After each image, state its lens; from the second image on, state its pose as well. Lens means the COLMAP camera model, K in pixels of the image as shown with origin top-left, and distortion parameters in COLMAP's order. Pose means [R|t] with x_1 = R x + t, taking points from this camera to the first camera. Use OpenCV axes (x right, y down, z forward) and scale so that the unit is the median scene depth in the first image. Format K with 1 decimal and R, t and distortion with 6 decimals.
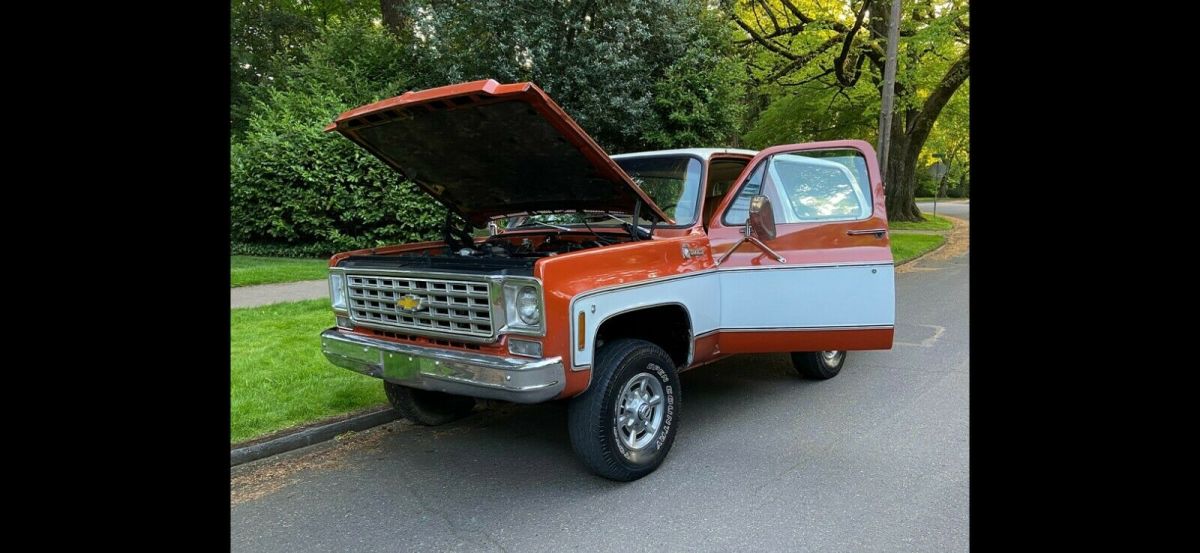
lens RADIAL K [[711.8, 0, 599.9], [0, 711.8, 278.0], [0, 0, 1]] dist [0.060514, -0.001202]
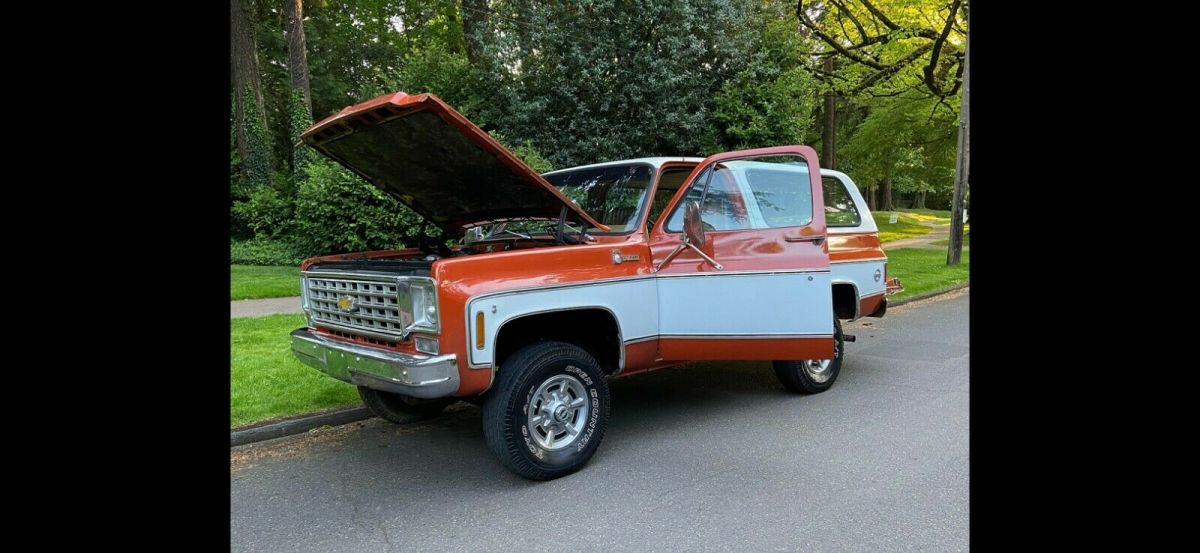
lens RADIAL K [[711.8, 0, 598.5], [0, 711.8, 279.7], [0, 0, 1]] dist [0.060514, -0.001202]
pose [[0.988646, 0.008797, -0.150006, 0.226373], [-0.012447, 0.999648, -0.023408, 0.017247], [0.149747, 0.025010, 0.988408, -0.003394]]
